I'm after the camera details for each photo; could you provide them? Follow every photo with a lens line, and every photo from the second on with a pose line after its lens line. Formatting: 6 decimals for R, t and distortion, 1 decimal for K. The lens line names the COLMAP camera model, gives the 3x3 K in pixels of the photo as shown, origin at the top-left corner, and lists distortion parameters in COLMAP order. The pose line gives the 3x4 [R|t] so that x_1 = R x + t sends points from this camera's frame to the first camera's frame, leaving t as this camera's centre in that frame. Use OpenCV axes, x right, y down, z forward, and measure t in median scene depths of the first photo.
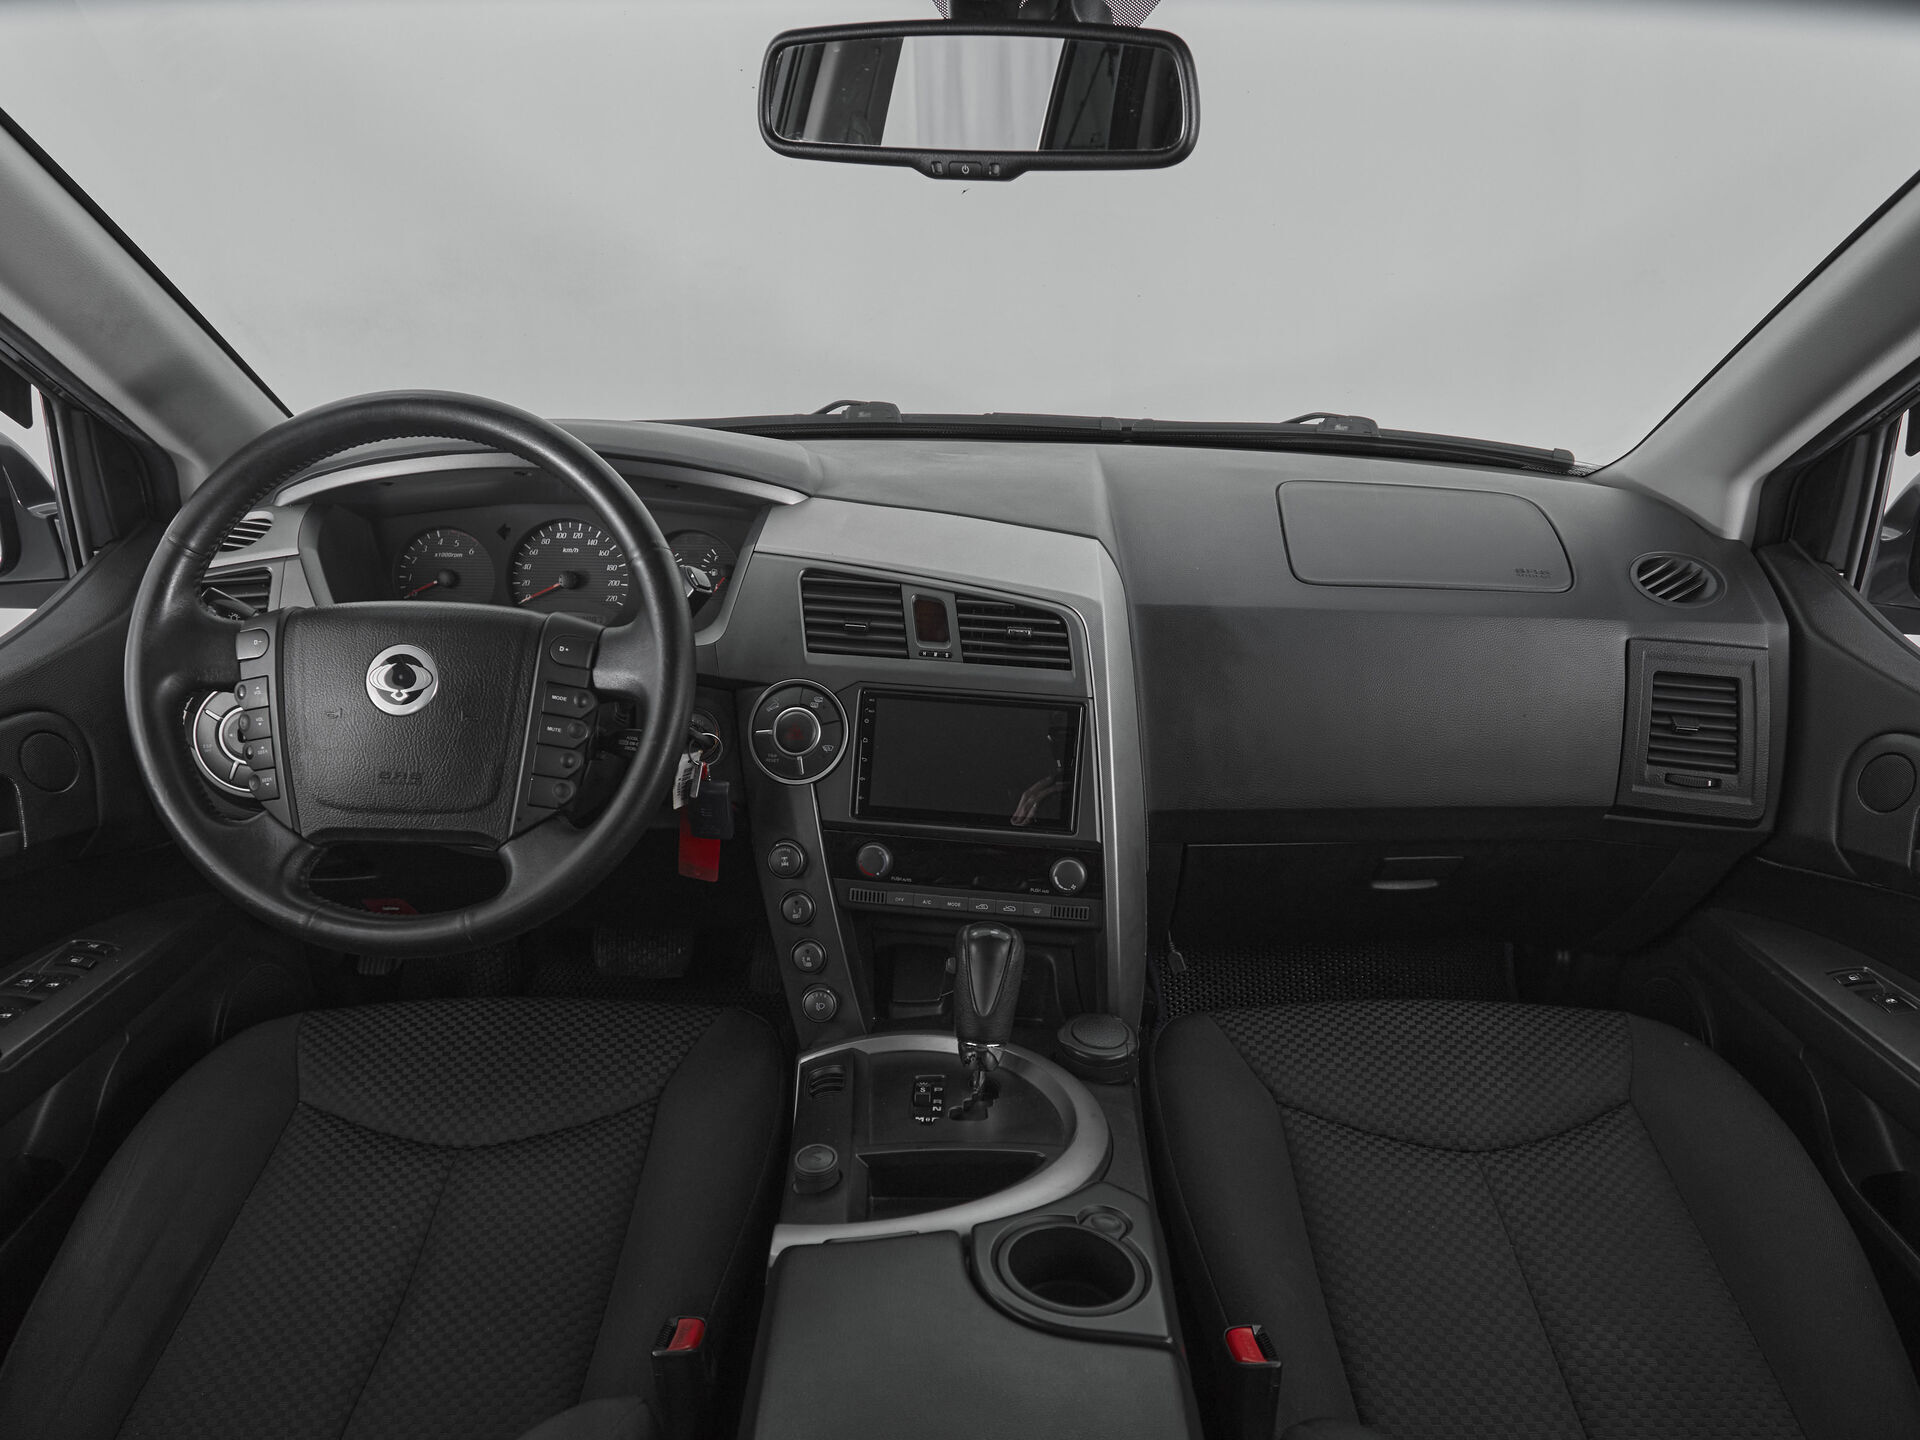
lens RADIAL K [[1231.6, 0, 960.9], [0, 1231.6, 856.7], [0, 0, 1]] dist [-0.002501, -0.001601]
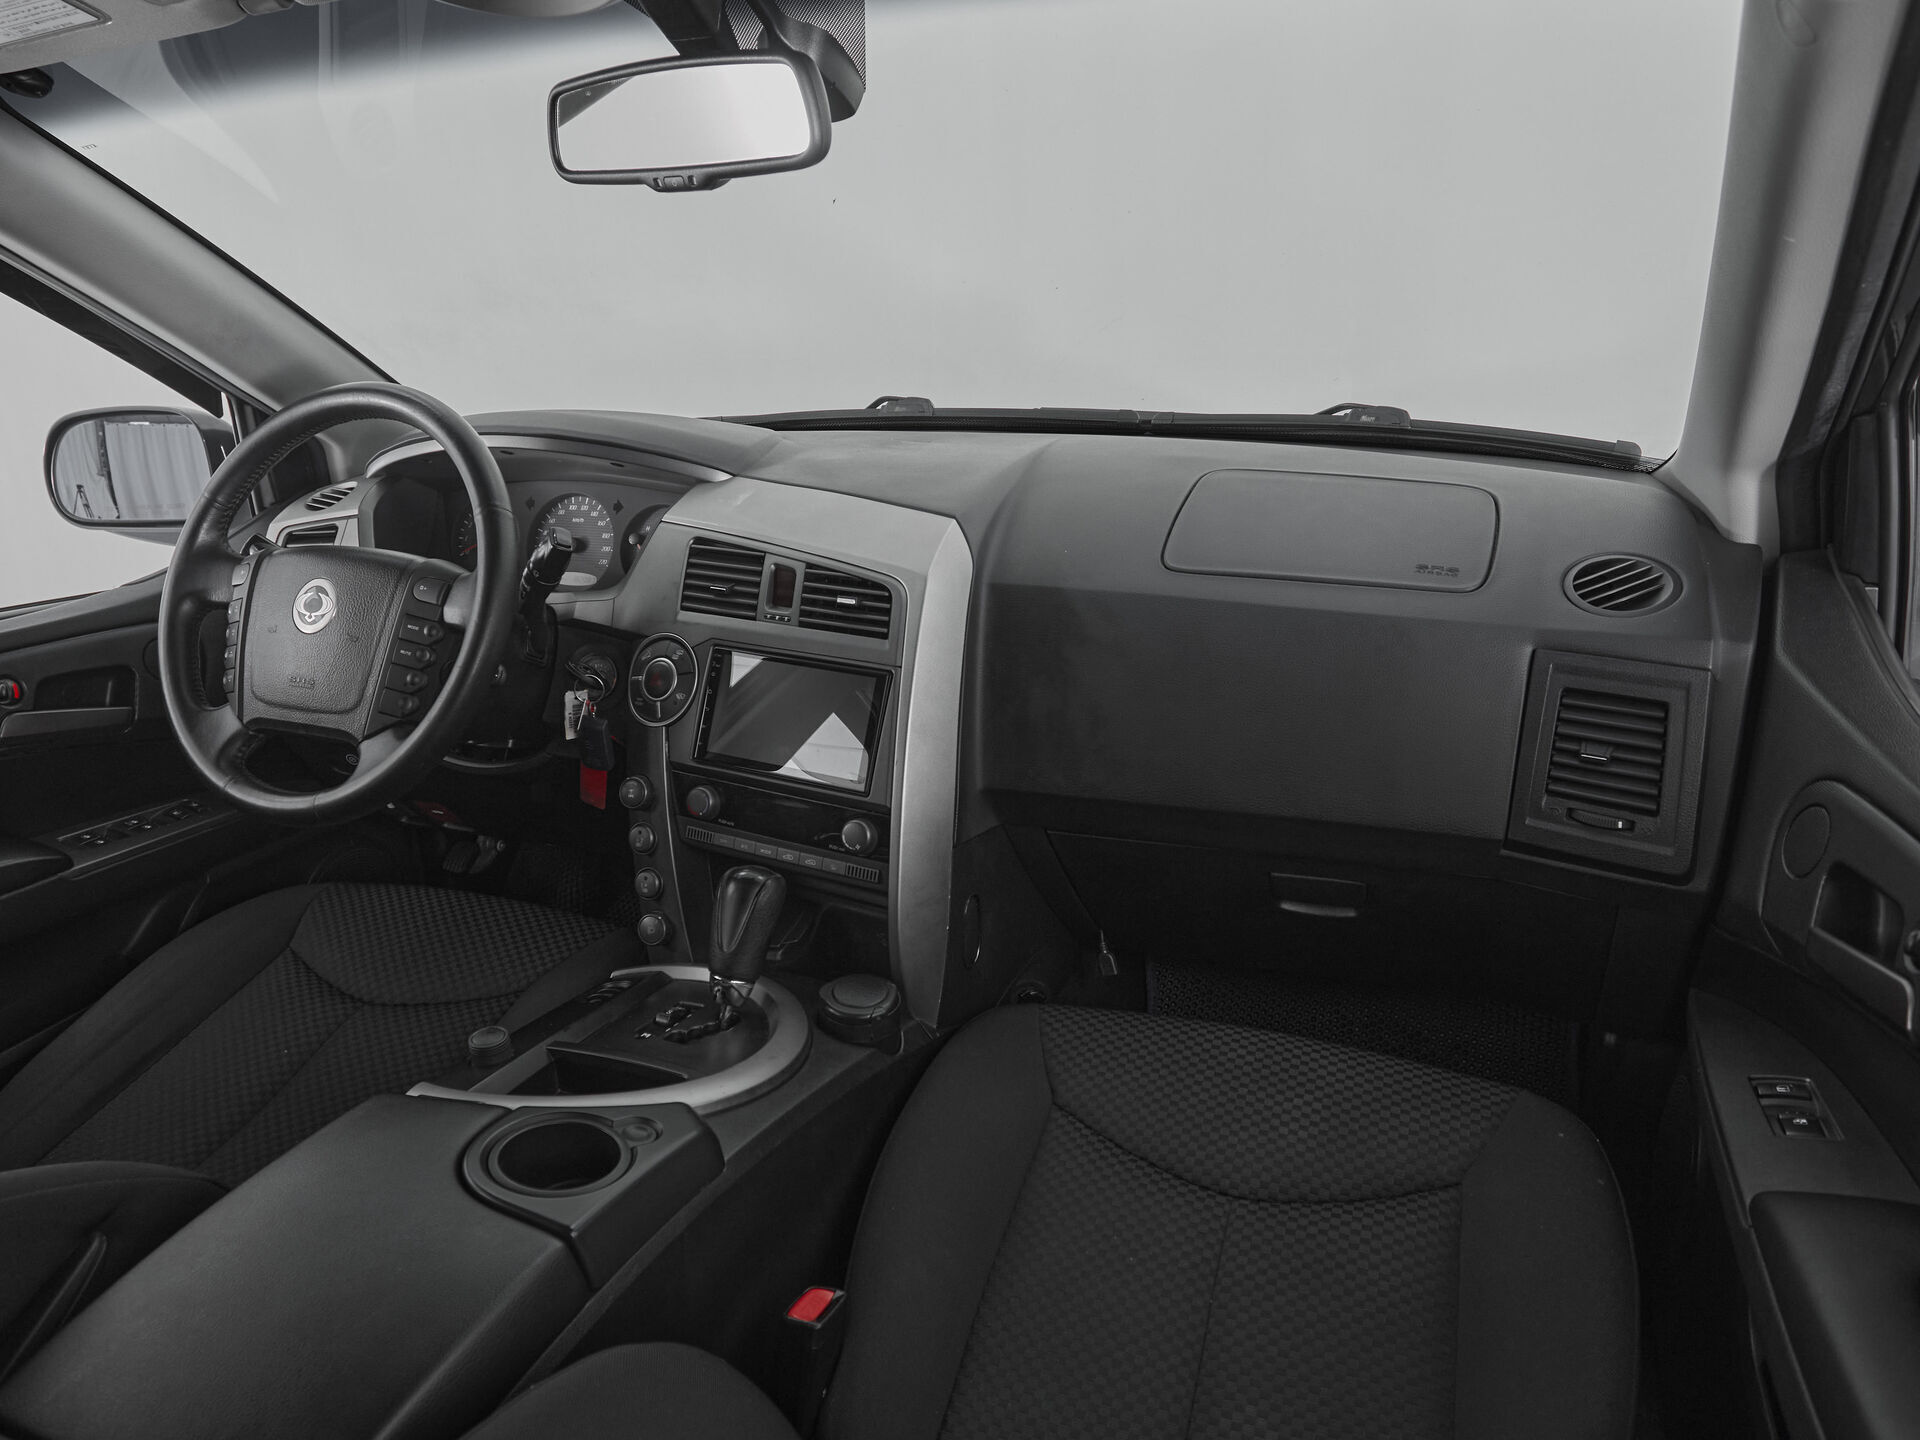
lens RADIAL K [[1246.8, 0, 899.7], [0, 1246.8, 763.7], [0, 0, 1]] dist [0.000310, -0.000158]
pose [[0.924412, 0.097578, -0.368703, 0.488445], [-0.127828, 0.990072, -0.058466, 0.011898], [0.359337, 0.101177, 0.927707, 0.039818]]
